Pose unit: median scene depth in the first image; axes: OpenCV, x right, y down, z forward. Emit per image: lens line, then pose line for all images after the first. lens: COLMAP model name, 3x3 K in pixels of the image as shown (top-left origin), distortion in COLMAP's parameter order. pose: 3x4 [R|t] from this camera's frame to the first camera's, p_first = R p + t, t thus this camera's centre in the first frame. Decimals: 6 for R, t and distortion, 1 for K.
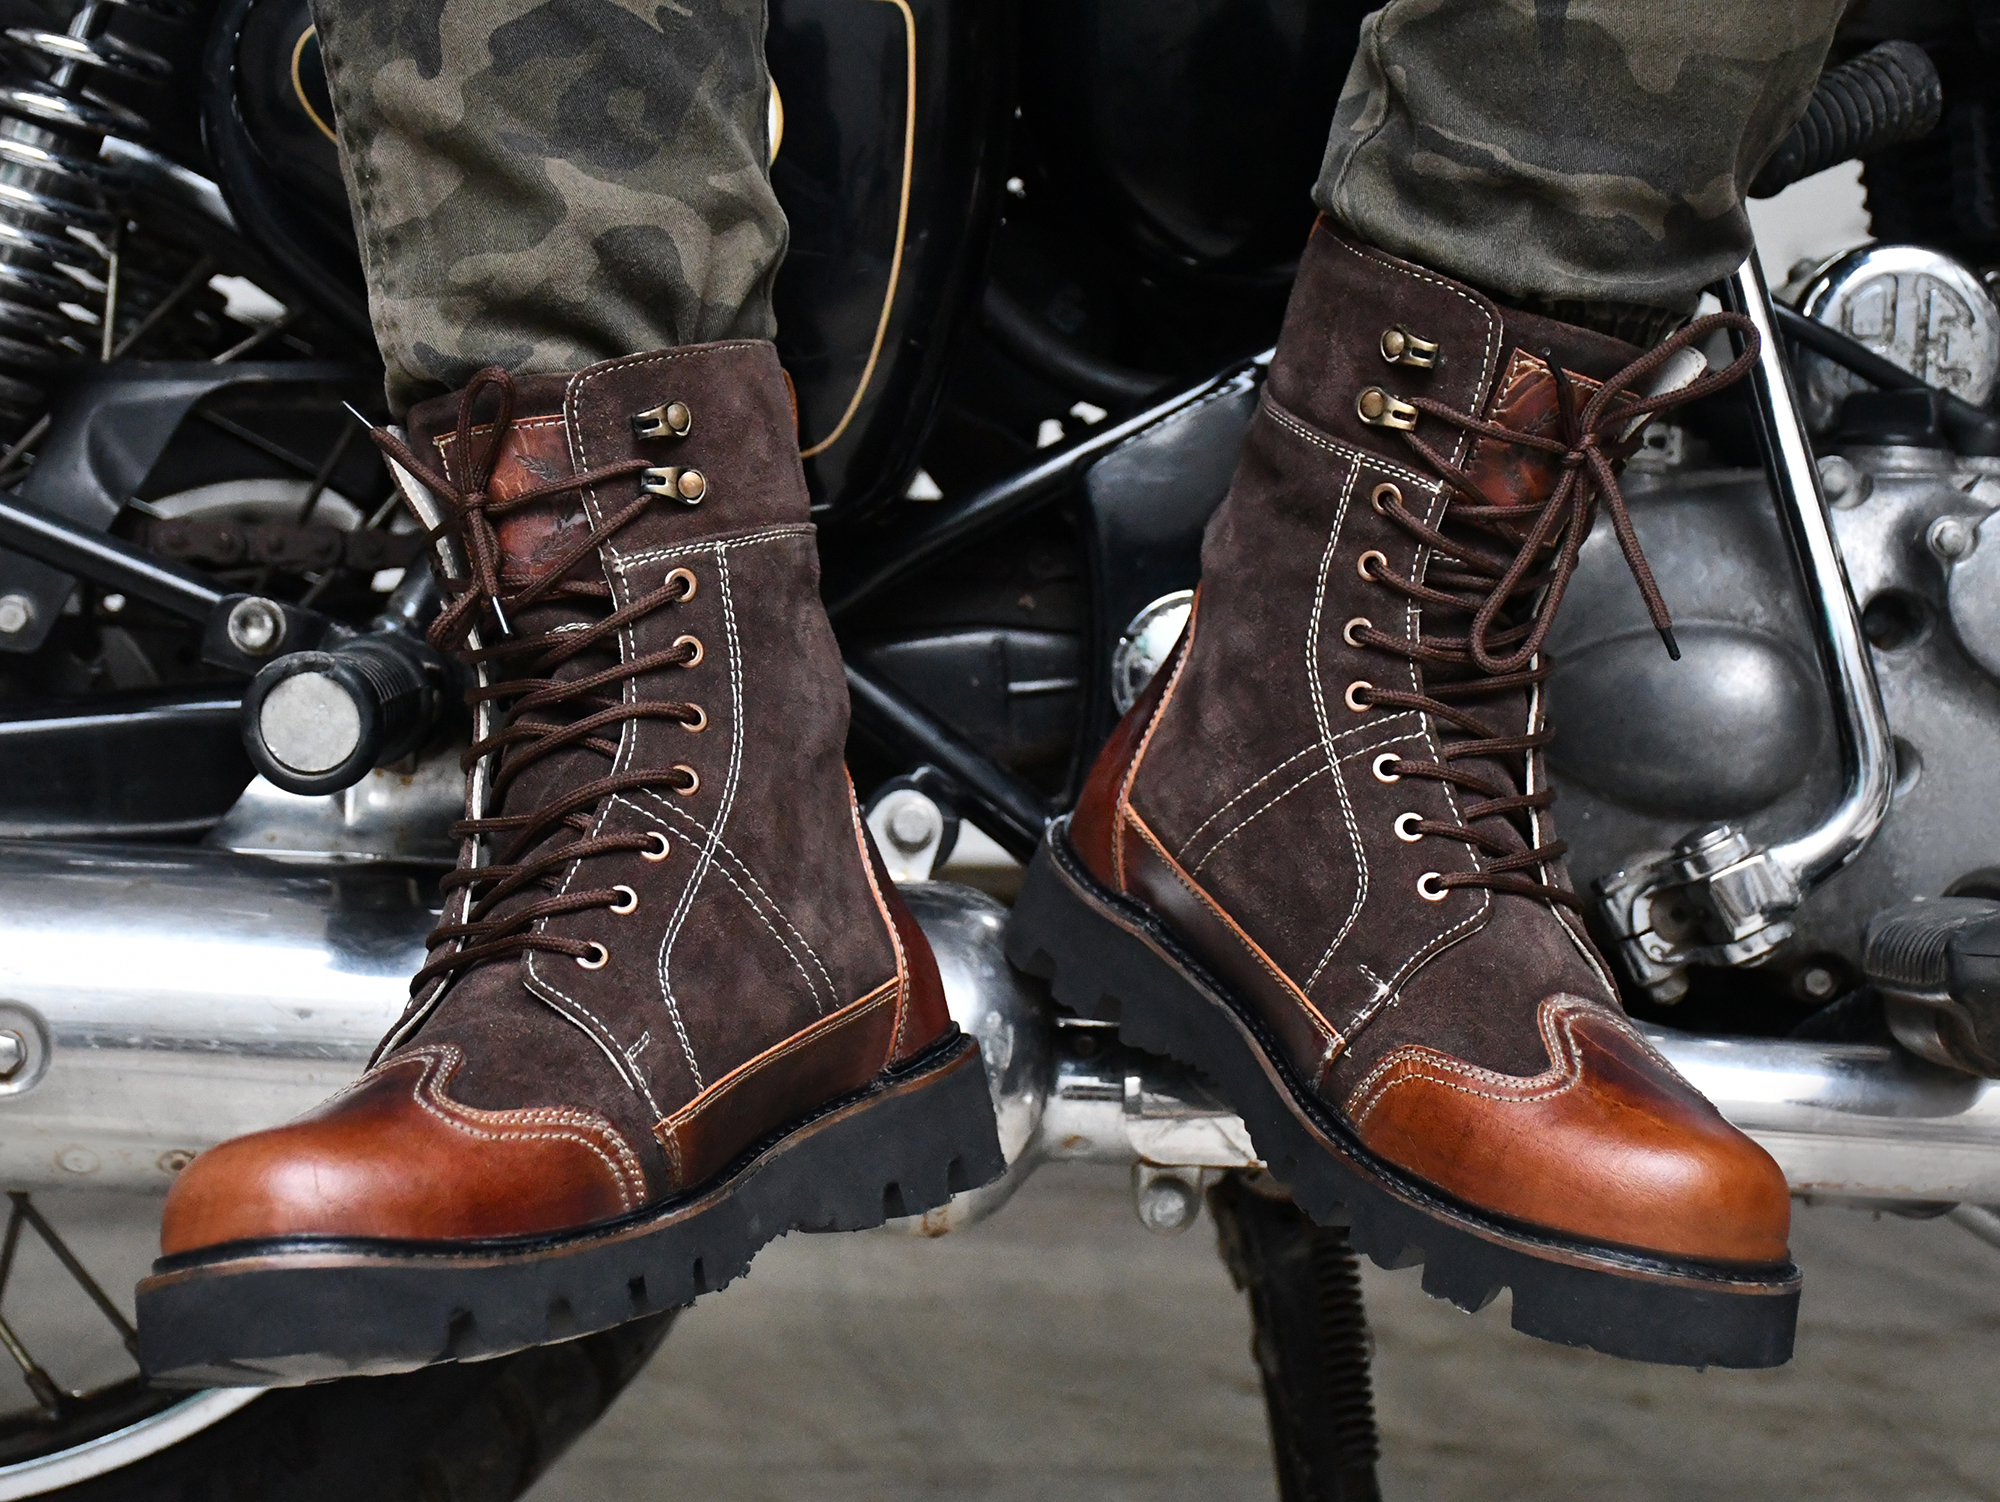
lens RADIAL K [[3929.4, 0, 1000.0], [0, 3929.4, 751.0], [0, 0, 1]] dist [0.265521, 0.331701]
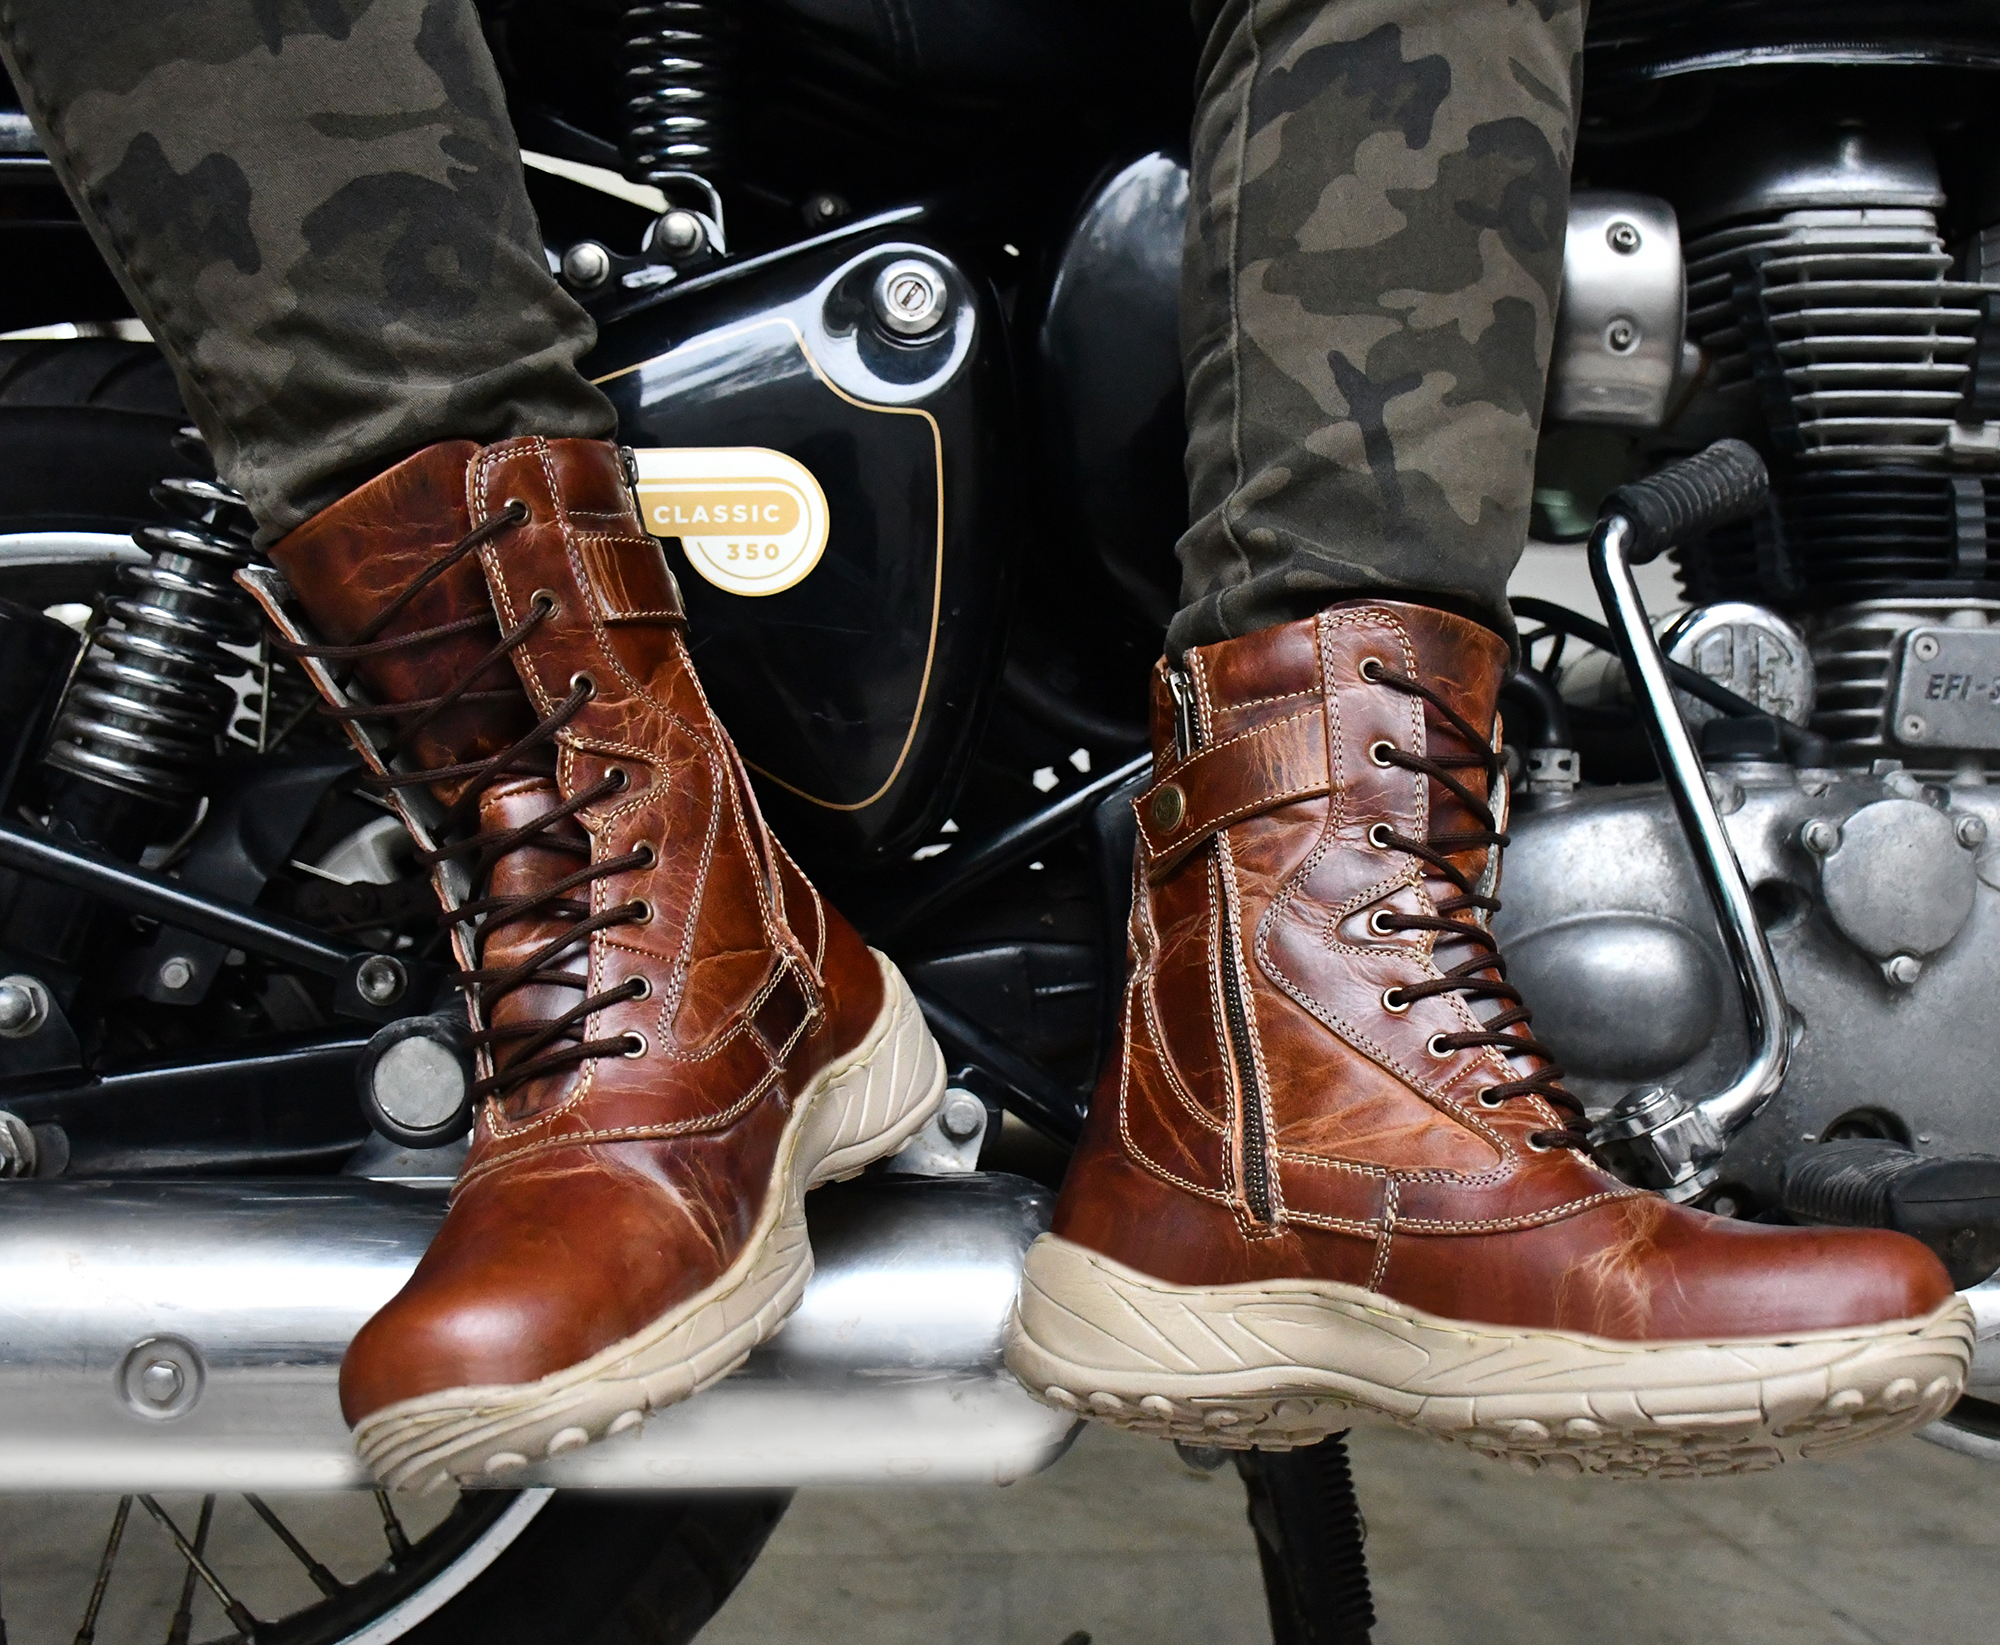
lens RADIAL K [[2478.5, 0, 1152.6], [0, 2478.5, 822.7], [0, 0, 1]] dist [-0.025481, 0.085875]
pose [[0.995279, -0.043487, 0.086772, -0.026170], [0.048244, 0.997402, -0.053498, -0.026316], [-0.084220, 0.057432, 0.994791, 0.263697]]
